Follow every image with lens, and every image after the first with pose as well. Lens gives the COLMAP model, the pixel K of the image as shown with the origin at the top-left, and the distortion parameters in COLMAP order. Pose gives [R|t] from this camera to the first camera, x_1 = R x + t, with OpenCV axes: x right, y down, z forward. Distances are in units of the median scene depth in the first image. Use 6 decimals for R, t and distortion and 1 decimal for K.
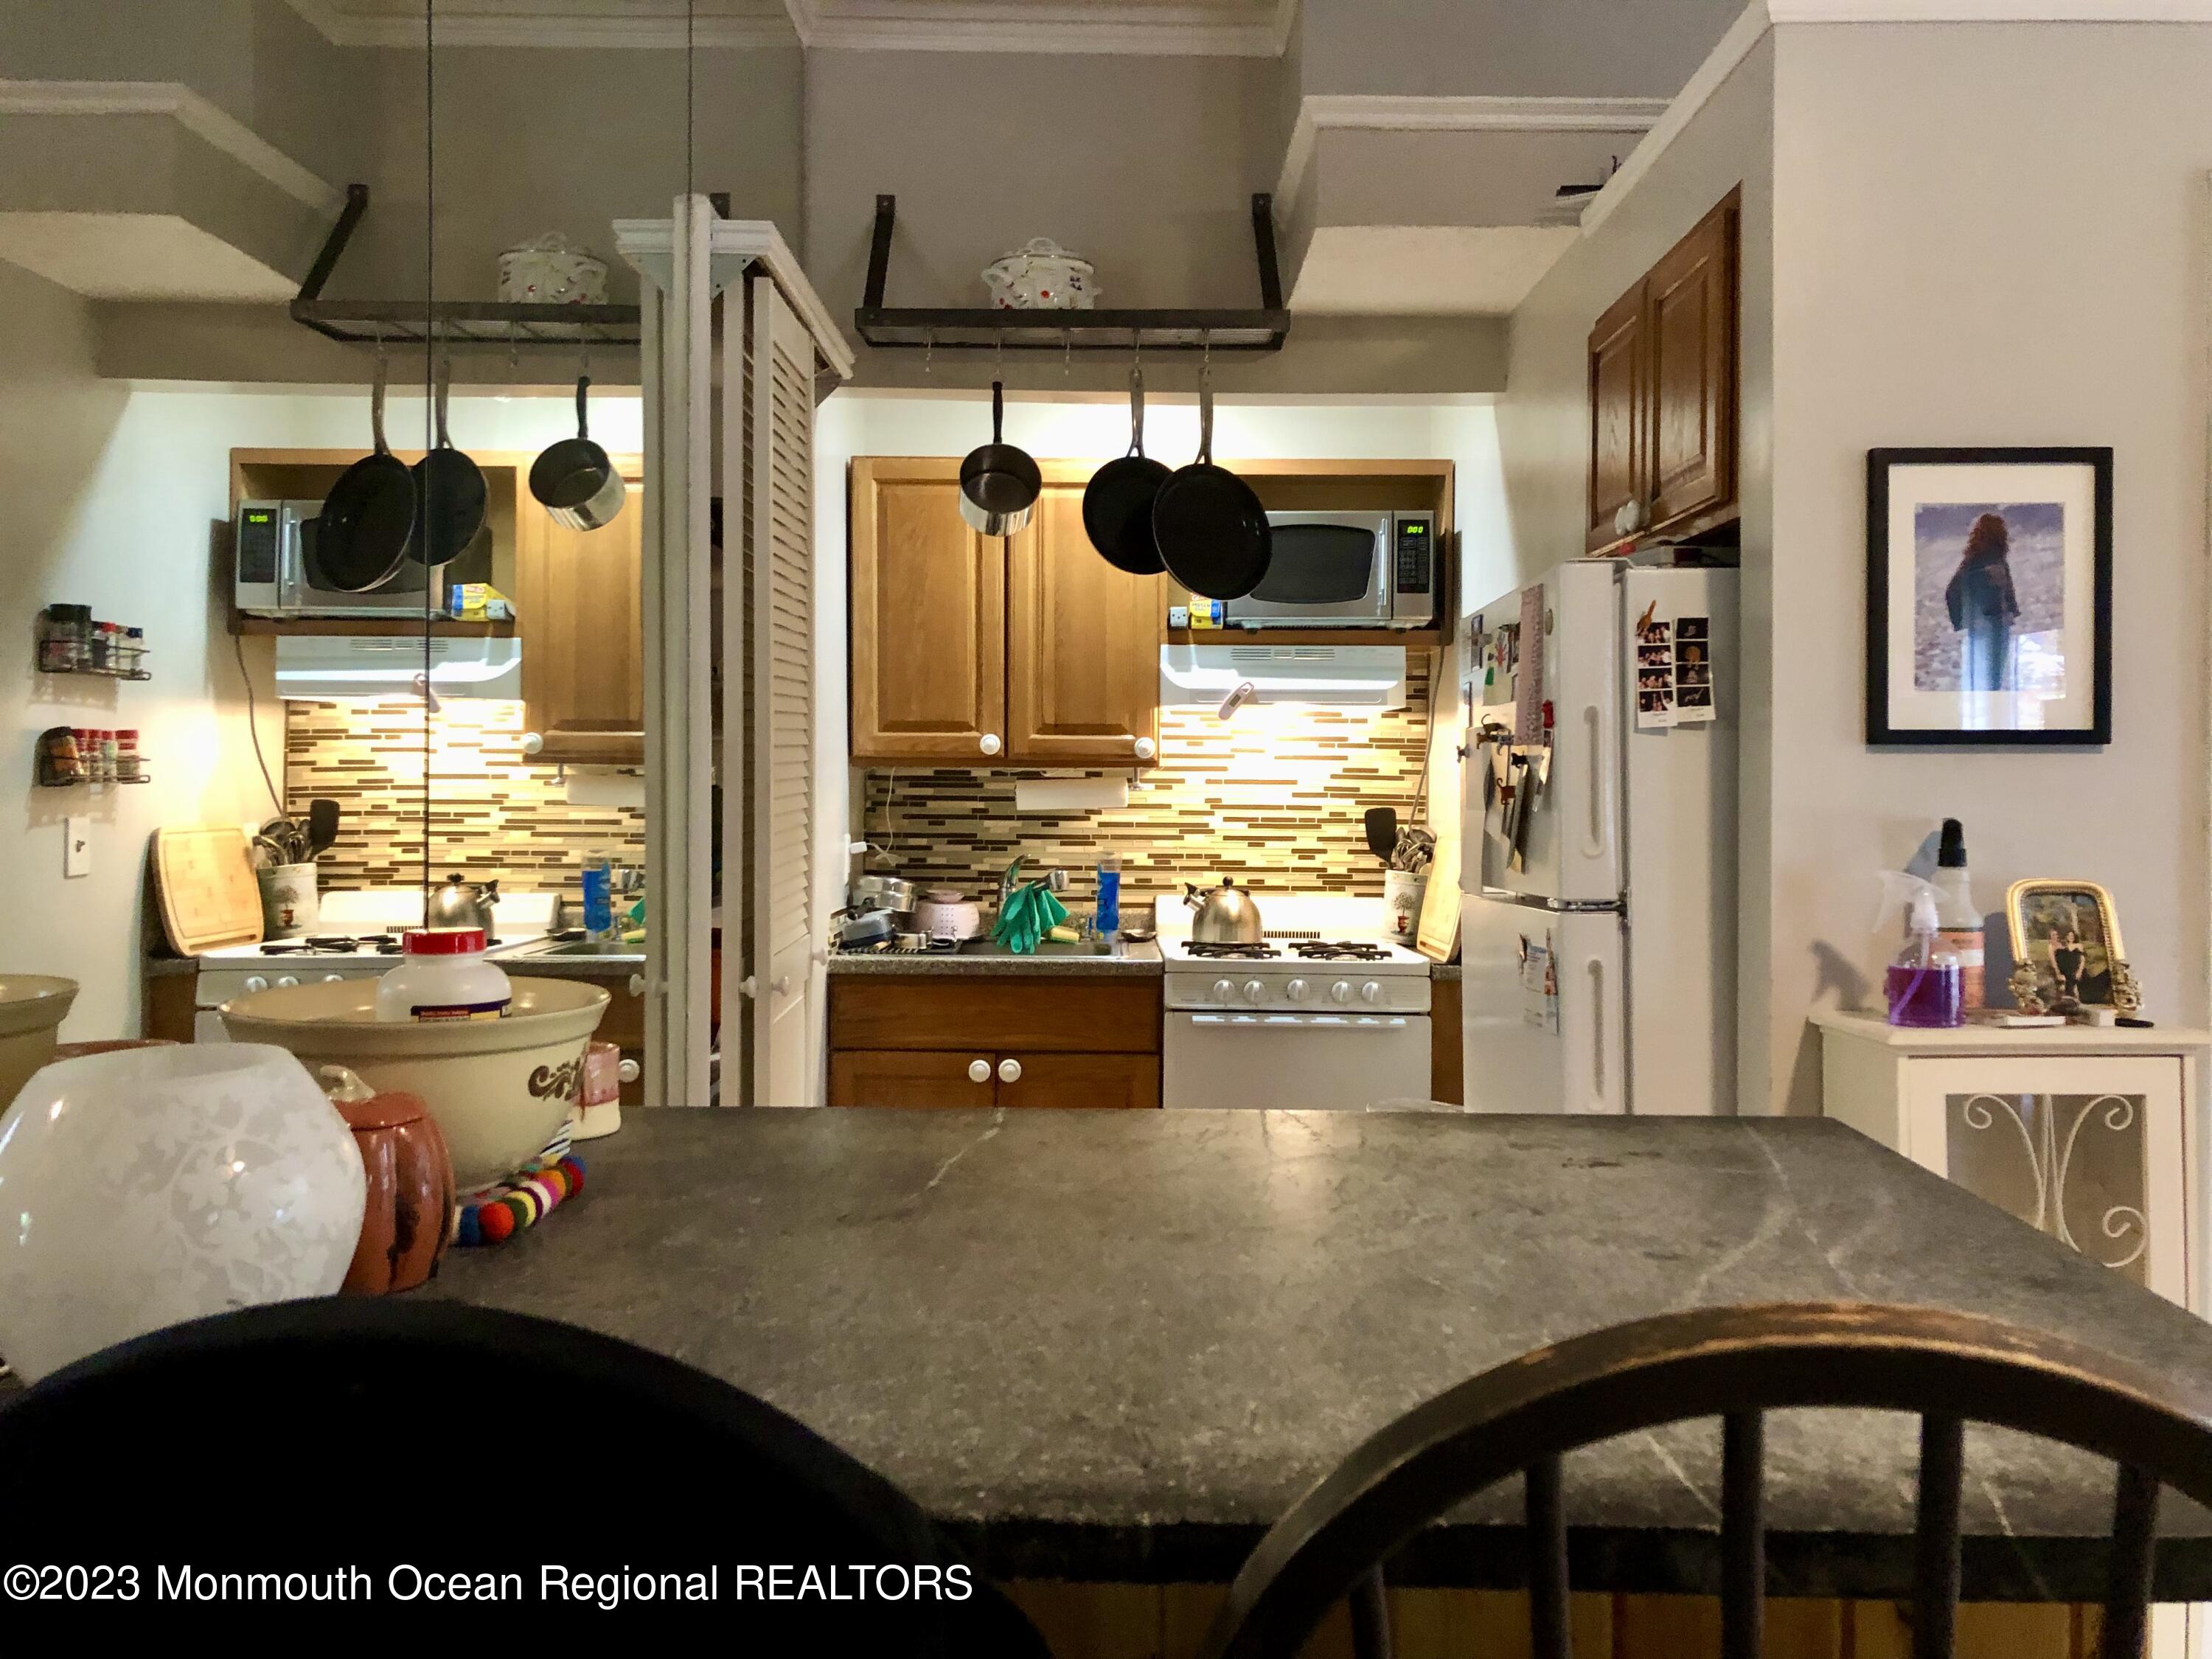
lens RADIAL K [[2081.9, 0, 1103.5], [0, 2081.9, 829.6], [0, 0, 1]] dist [0.043888, -0.000499]
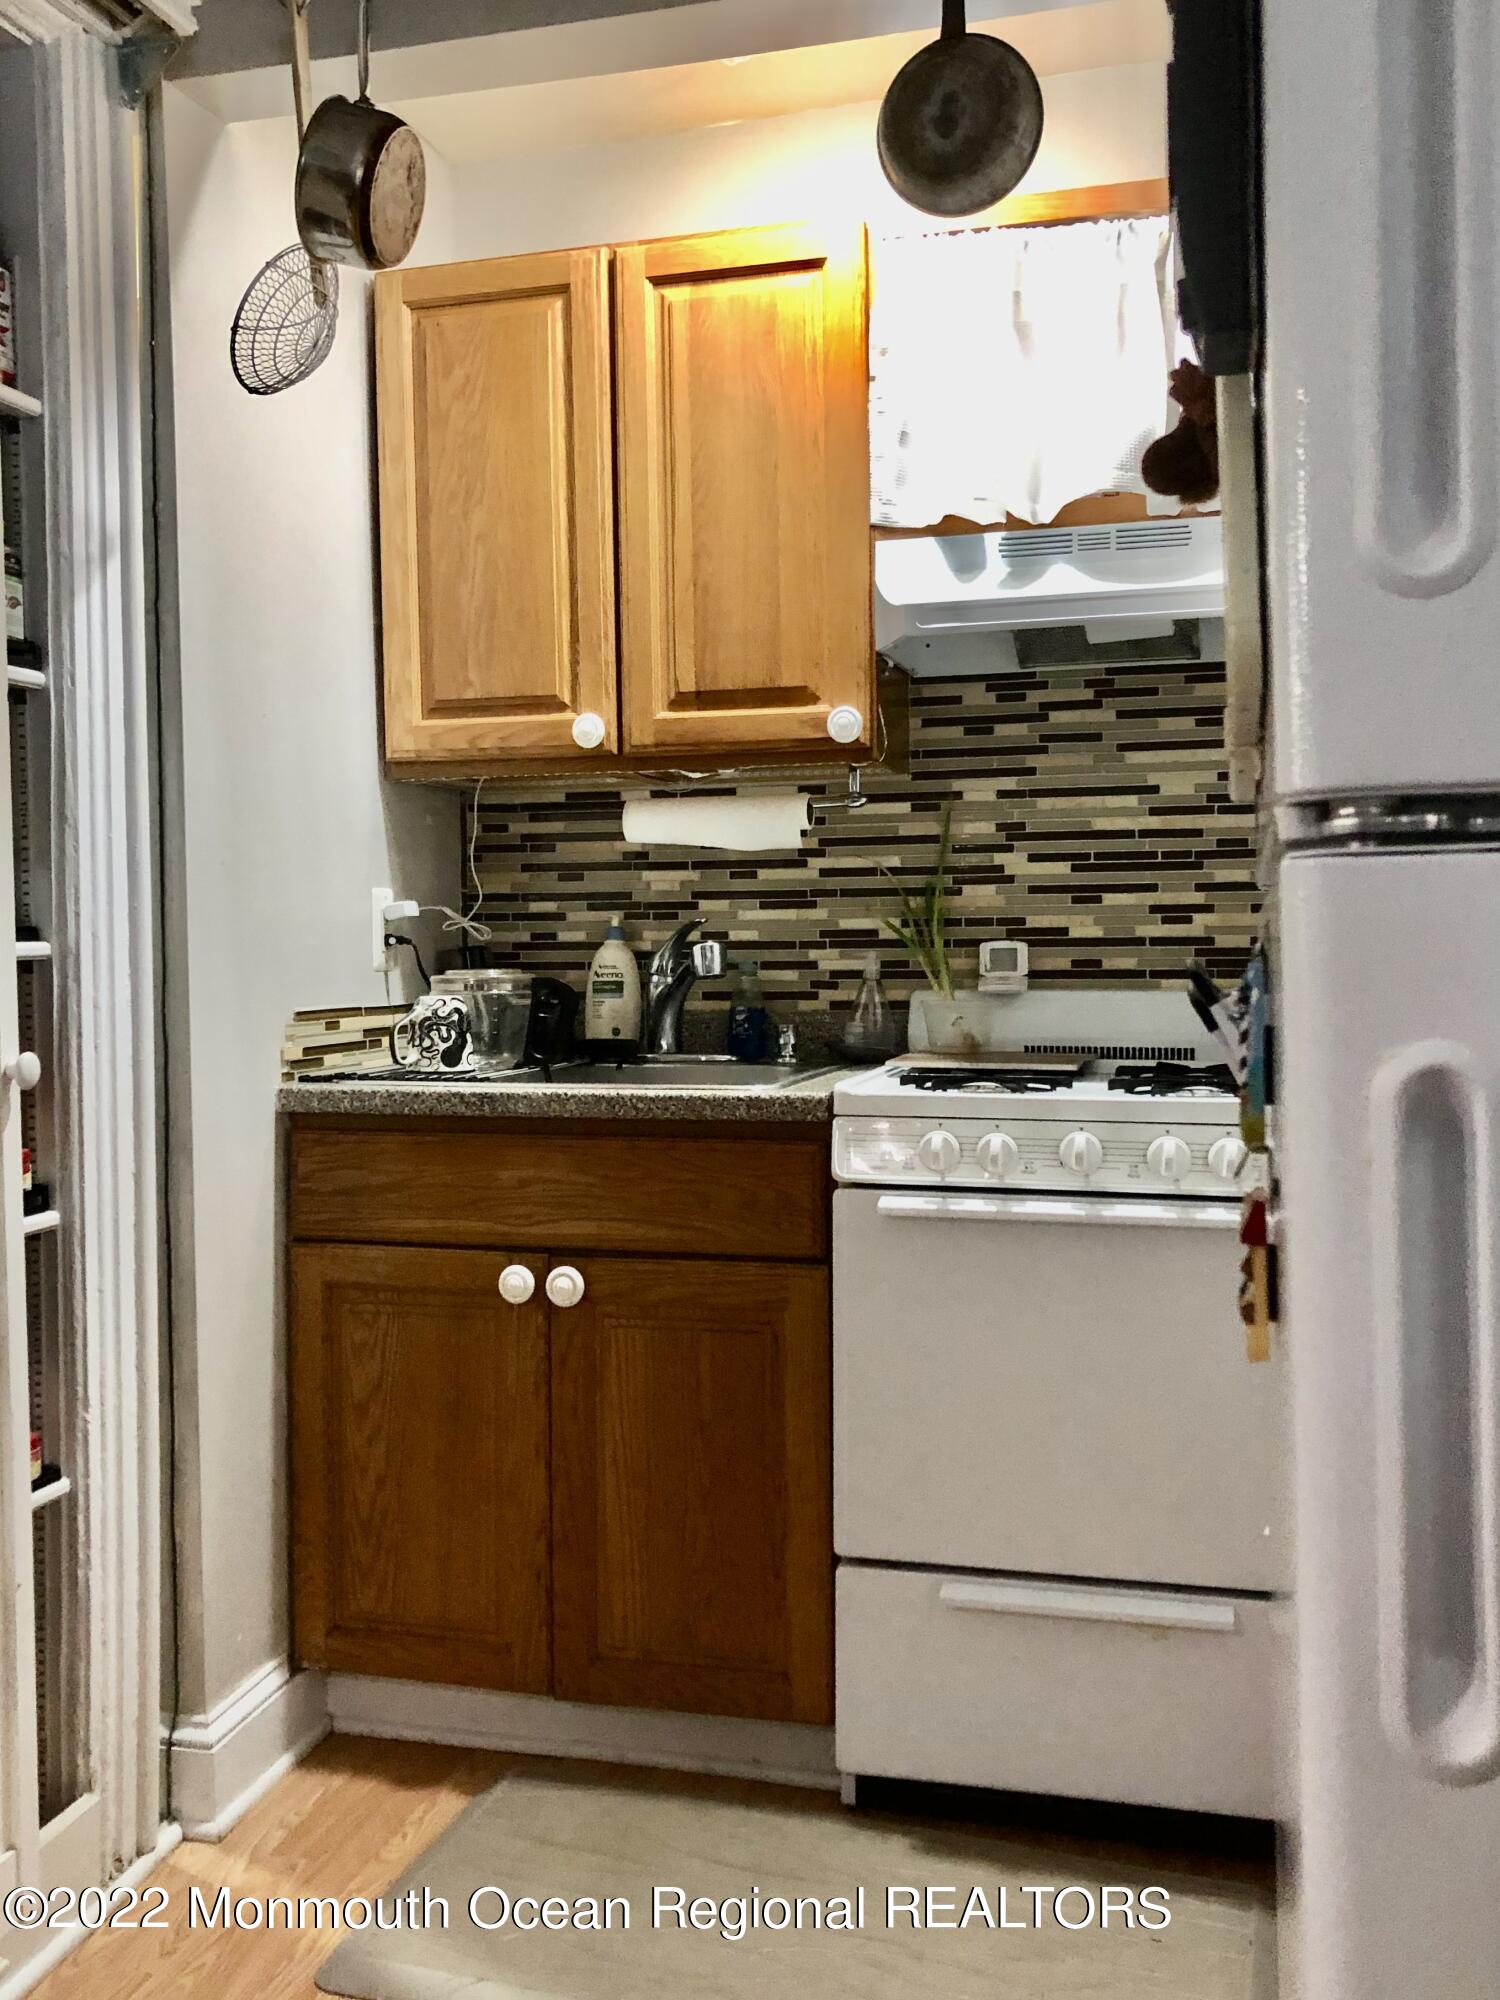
lens RADIAL K [[1882.4, 0, 753.6], [0, 1882.4, 996.5], [0, 0, 1]] dist [0.043888, -0.000499]
pose [[0.956092, -0.009835, -0.292903, 0.146307], [0.009932, 0.999950, -0.001154, 0.035942], [0.292900, -0.001806, 0.956141, 0.494860]]
